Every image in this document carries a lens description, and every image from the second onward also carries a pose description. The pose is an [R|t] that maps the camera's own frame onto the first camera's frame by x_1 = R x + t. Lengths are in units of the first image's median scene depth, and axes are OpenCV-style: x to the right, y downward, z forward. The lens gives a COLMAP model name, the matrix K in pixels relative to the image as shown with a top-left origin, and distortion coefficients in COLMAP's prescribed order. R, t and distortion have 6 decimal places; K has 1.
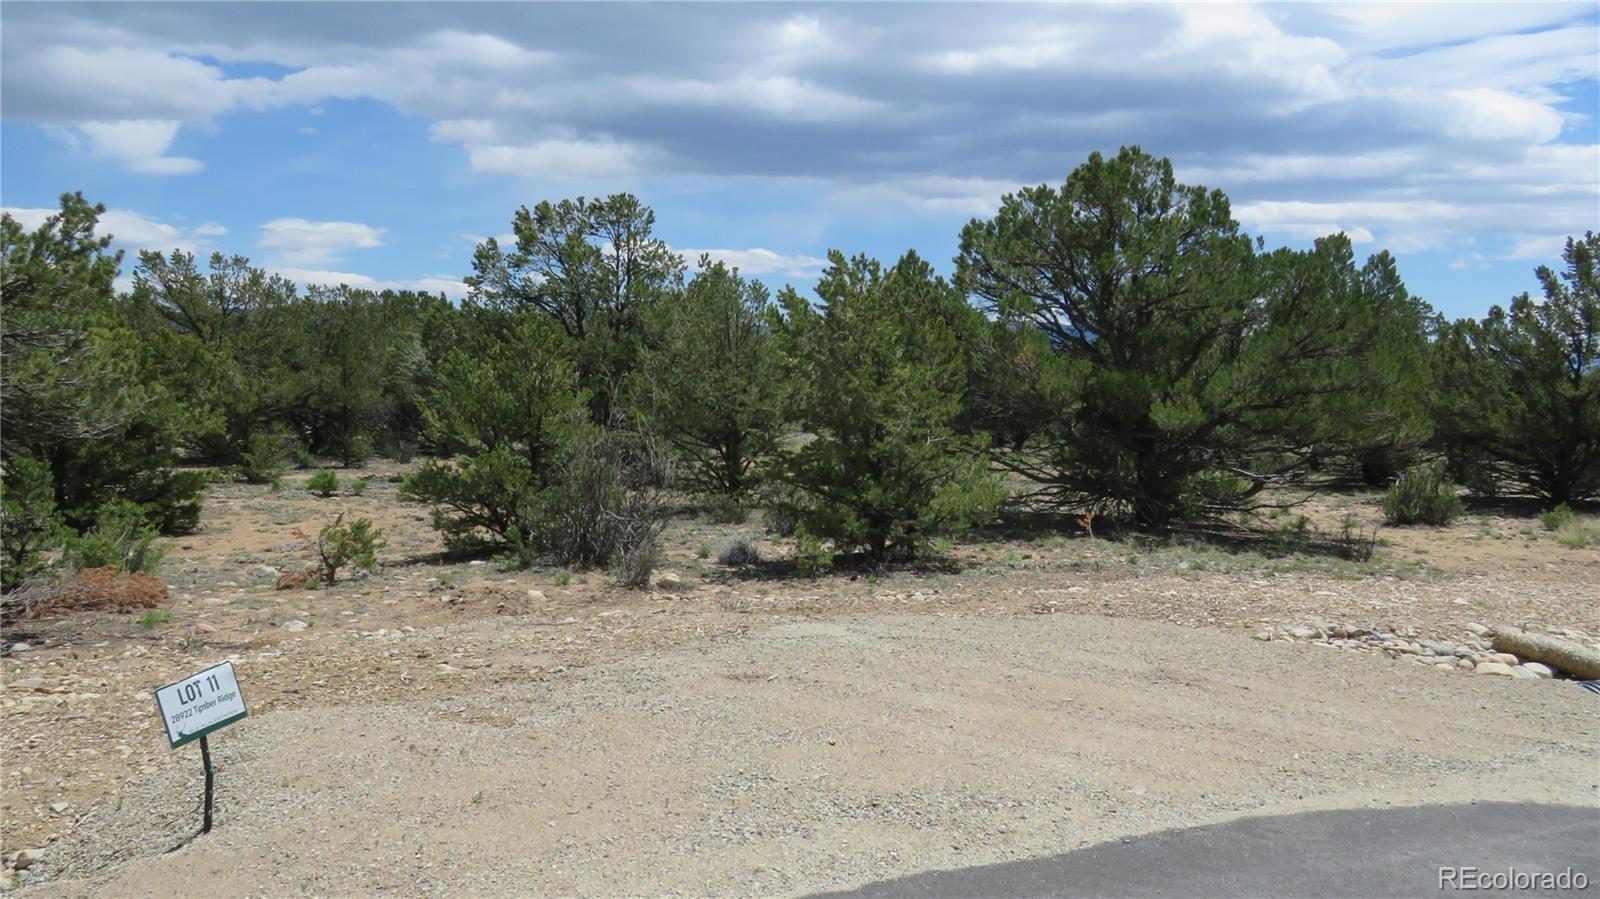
lens RADIAL K [[1302.3, 0, 797.2], [0, 1302.3, 435.4], [0, 0, 1]] dist [0.028804, -0.010137]
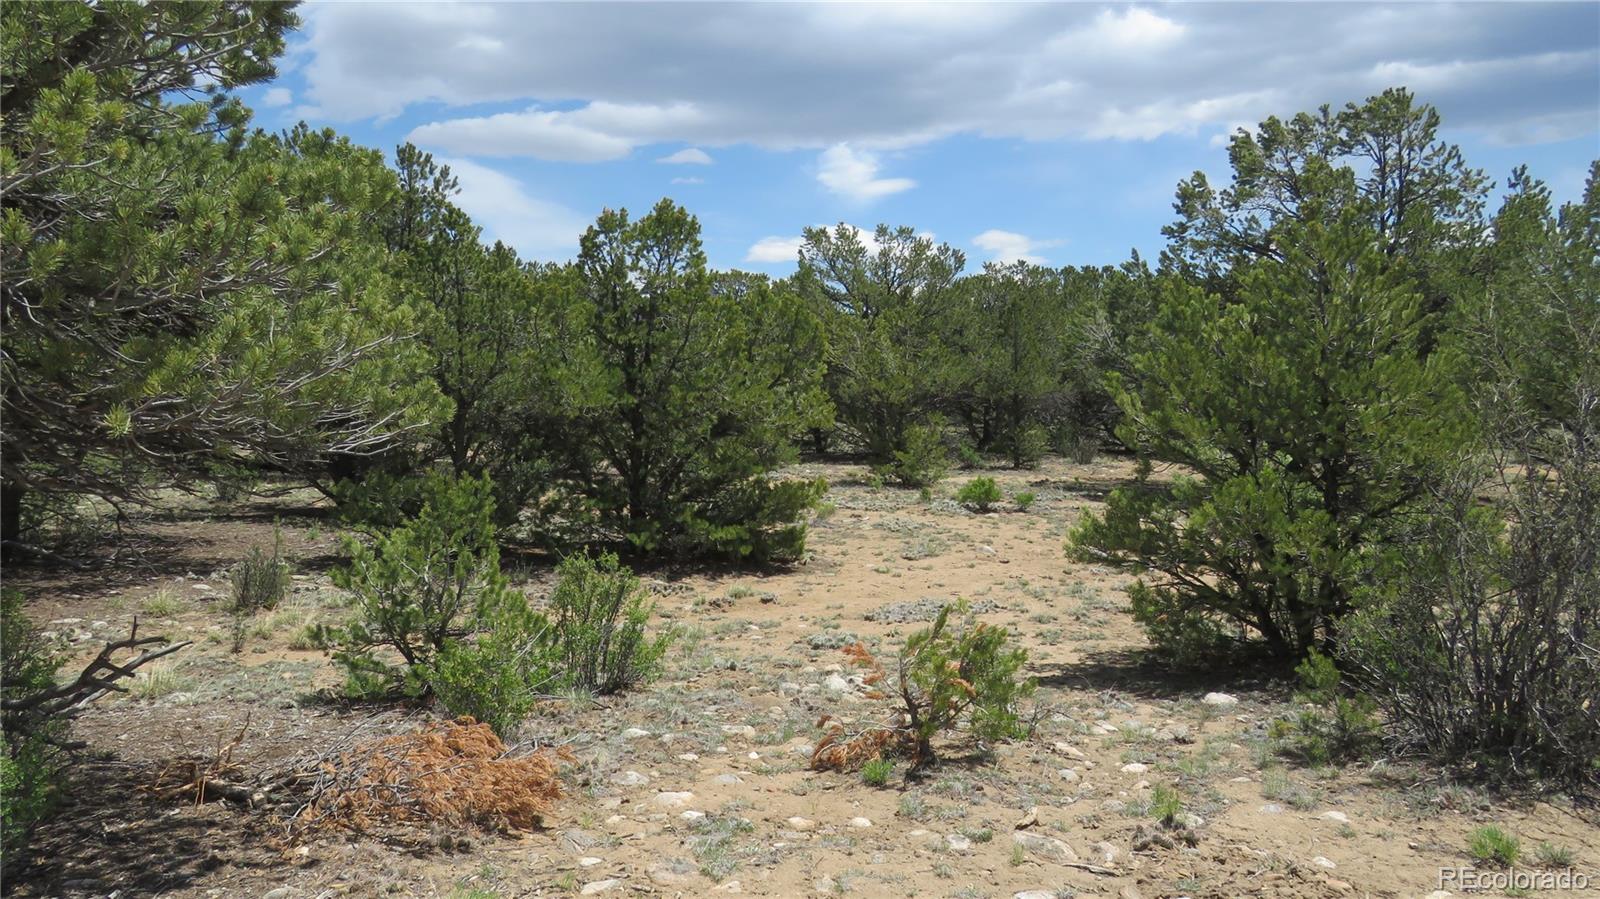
lens RADIAL K [[1302.3, 0, 800.5], [0, 1302.3, 435.4], [0, 0, 1]] dist [0.028804, -0.010137]
pose [[0.873766, 0.010142, -0.486240, -0.066466], [-0.007030, 0.999941, 0.008223, -0.002457], [0.486295, -0.003766, 0.873786, 0.224702]]
